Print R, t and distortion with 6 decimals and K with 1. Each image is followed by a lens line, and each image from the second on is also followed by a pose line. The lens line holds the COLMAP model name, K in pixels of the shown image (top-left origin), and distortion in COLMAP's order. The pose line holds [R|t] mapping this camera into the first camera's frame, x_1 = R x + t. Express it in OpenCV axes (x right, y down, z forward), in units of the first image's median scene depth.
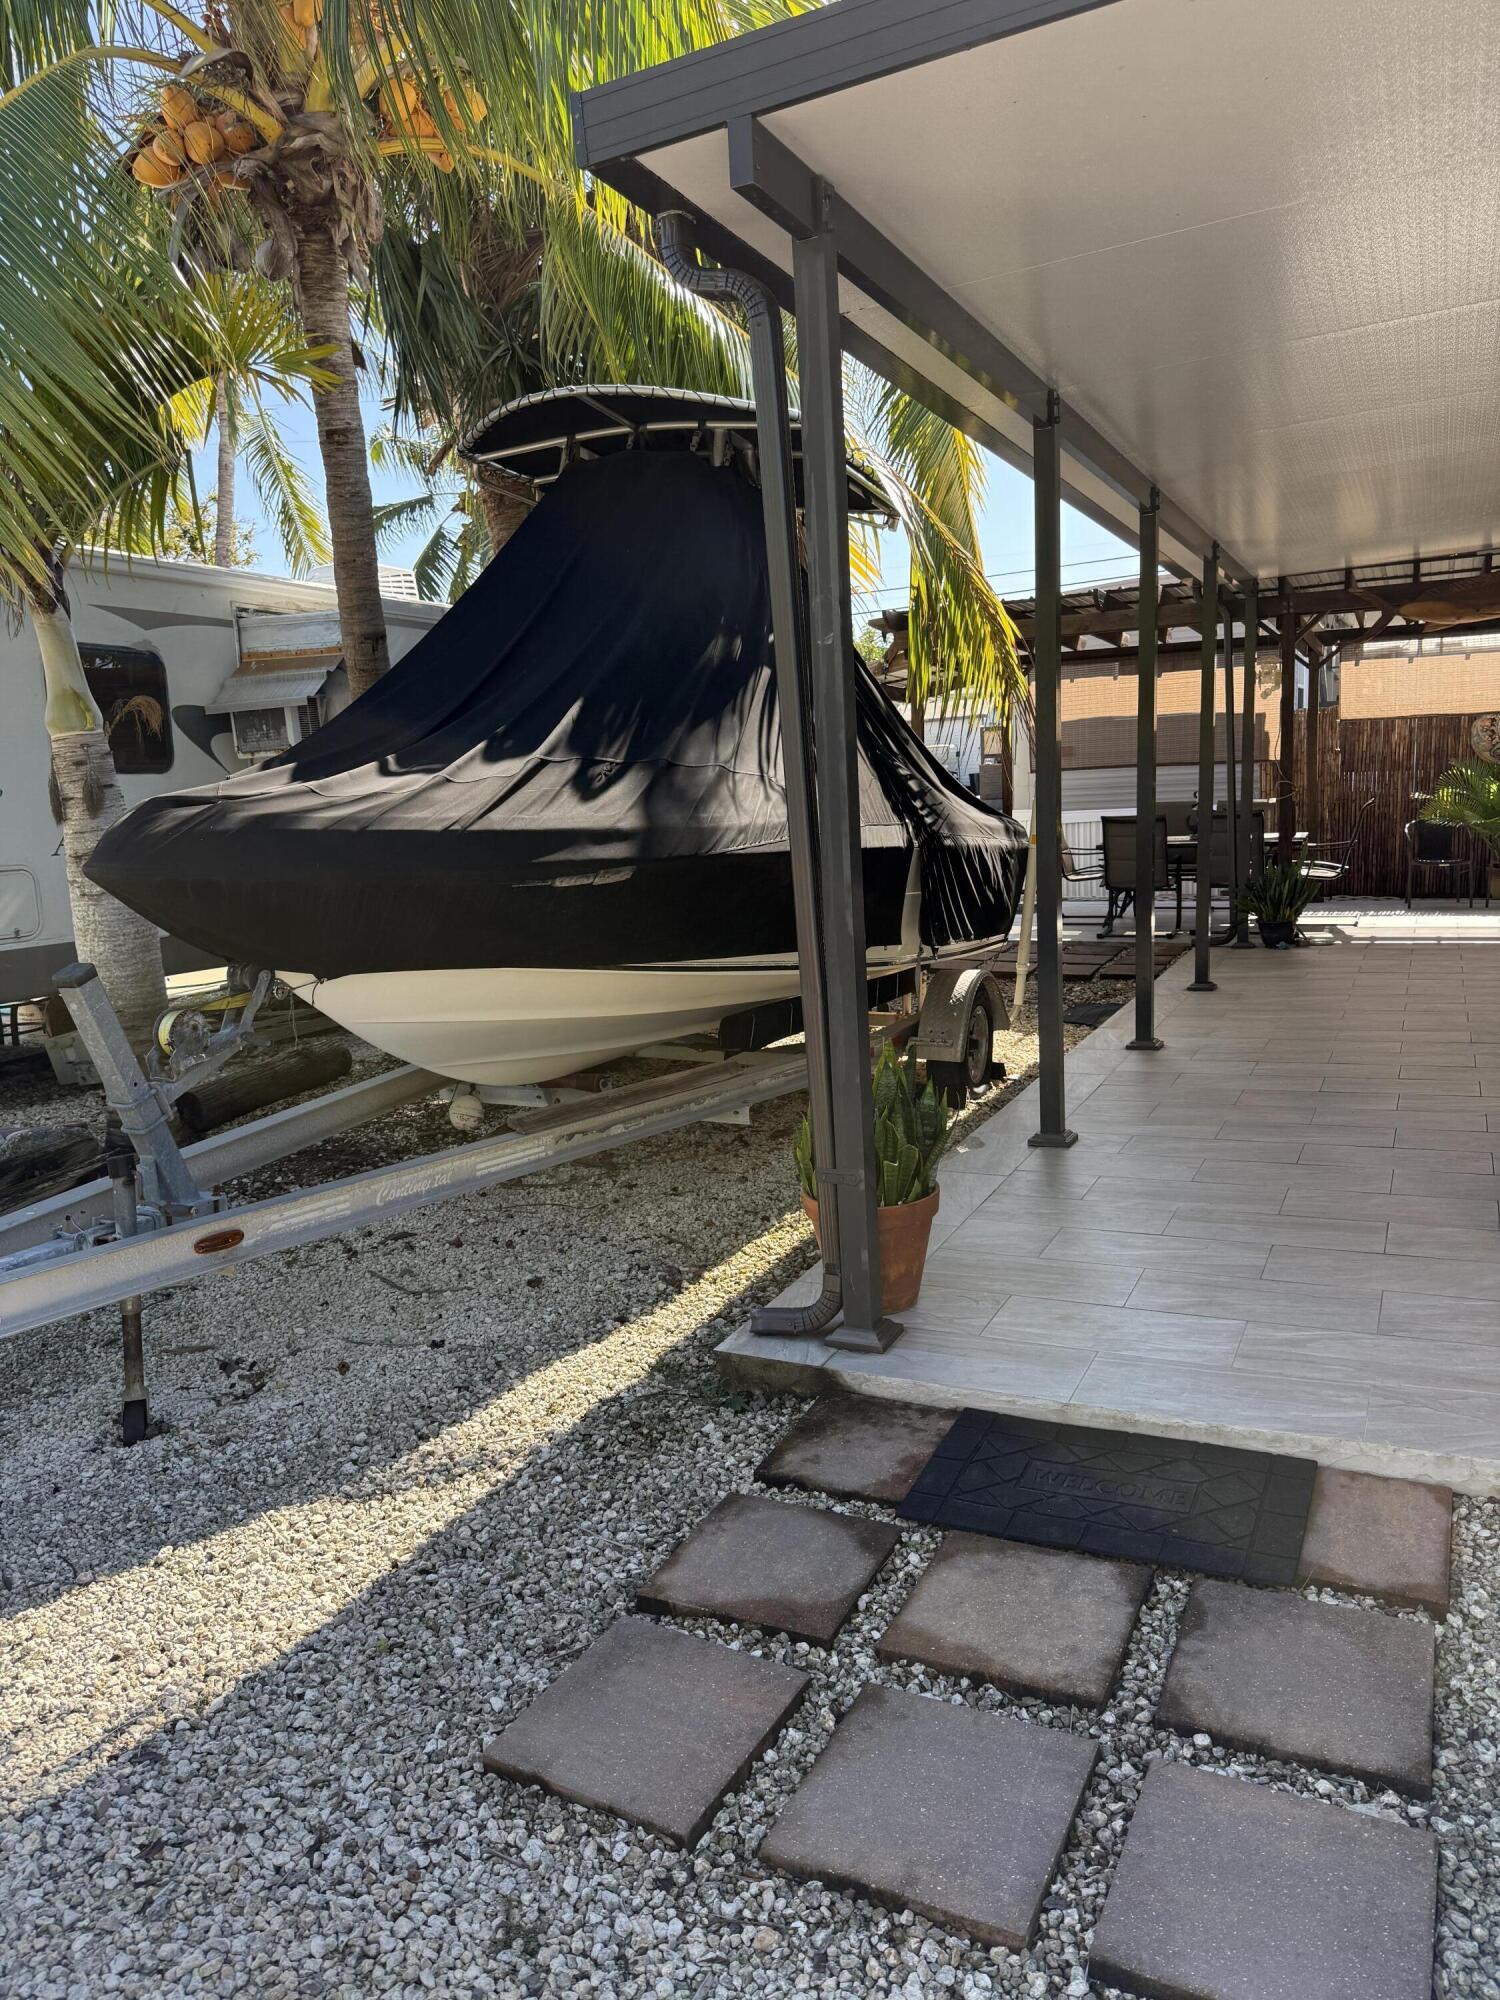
lens RADIAL K [[1390.4, 0, 750.0], [0, 1390.4, 1000.0], [0, 0, 1]] dist [0.133478, -0.212674]
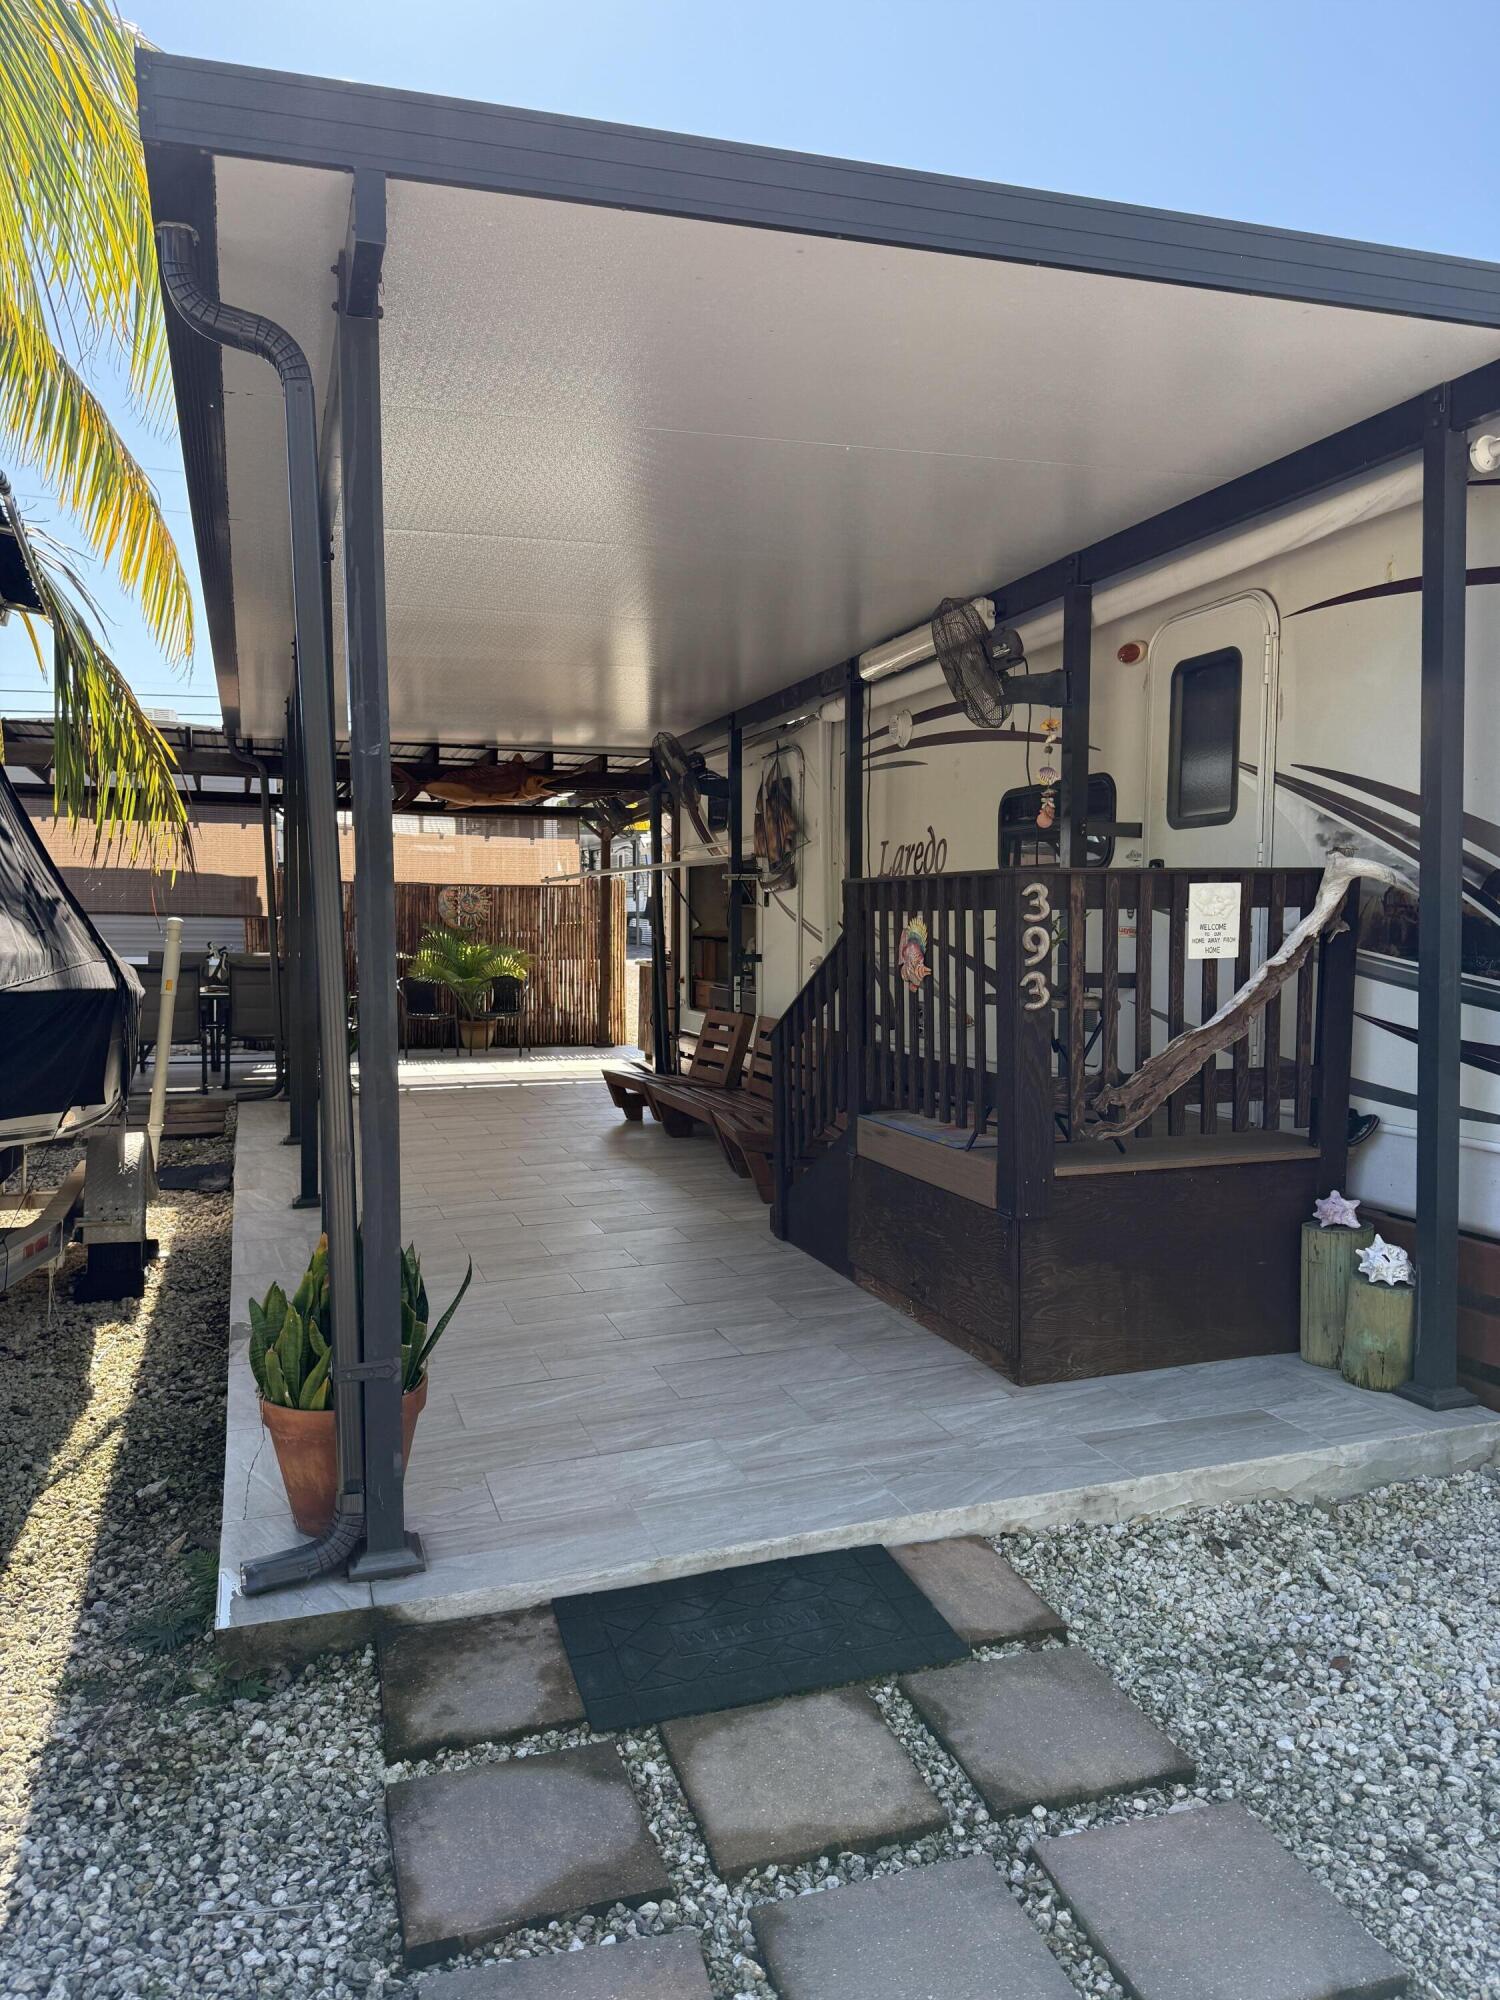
lens RADIAL K [[1403.6, 0, 750.0], [0, 1403.6, 1000.0], [0, 0, 1]] dist [0.030119, -0.028459]
pose [[0.715689, 0.003775, 0.698409, -0.420003], [0.073728, 0.993990, -0.080924, -0.013654], [-0.694516, 0.109409, 0.711110, 0.231667]]
